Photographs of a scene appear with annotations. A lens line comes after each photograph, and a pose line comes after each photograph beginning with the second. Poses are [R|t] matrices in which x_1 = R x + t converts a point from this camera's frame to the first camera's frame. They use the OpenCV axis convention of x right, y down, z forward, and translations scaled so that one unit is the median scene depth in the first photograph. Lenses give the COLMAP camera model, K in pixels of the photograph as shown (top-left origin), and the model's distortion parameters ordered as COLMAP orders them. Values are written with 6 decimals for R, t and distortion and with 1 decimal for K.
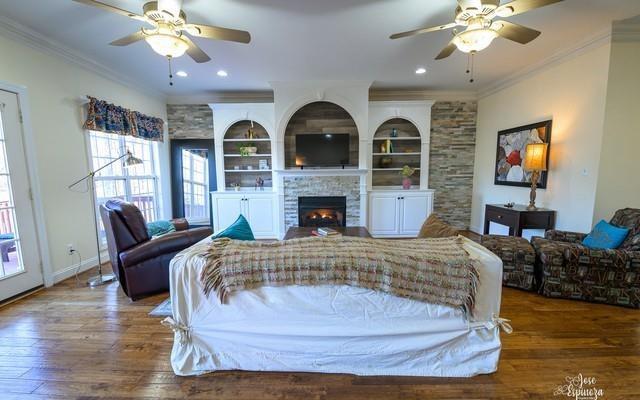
lens RADIAL K [[286.9, 0, 320.7], [0, 286.9, 210.0], [0, 0, 1]] dist [-0.012103, -0.002710]
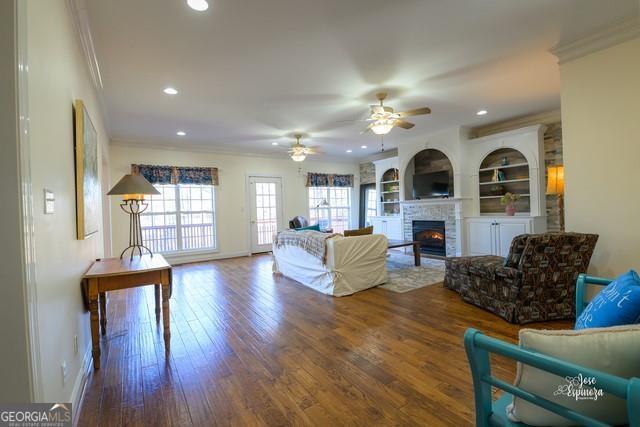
lens RADIAL K [[284.6, 0, 318.2], [0, 284.6, 210.8], [0, 0, 1]] dist [-0.005904, -0.000479]
pose [[0.555508, -0.004625, -0.831498, 0.809057], [-0.081738, 0.994838, -0.060141, 0.026827], [0.827484, 0.101374, 0.552263, -0.119422]]
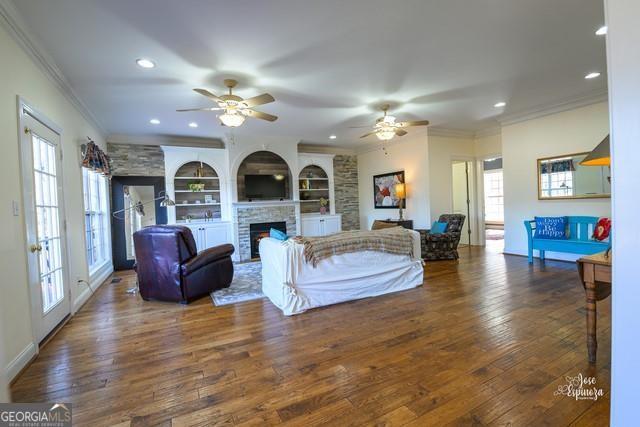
lens RADIAL K [[284.6, 0, 321.7], [0, 284.6, 210.3], [0, 0, 1]] dist [-0.005904, -0.000479]
pose [[0.878640, -0.035579, 0.476158, -0.395897], [0.095169, 0.990261, -0.101619, 0.051323], [-0.467905, 0.134602, 0.873469, -0.233410]]
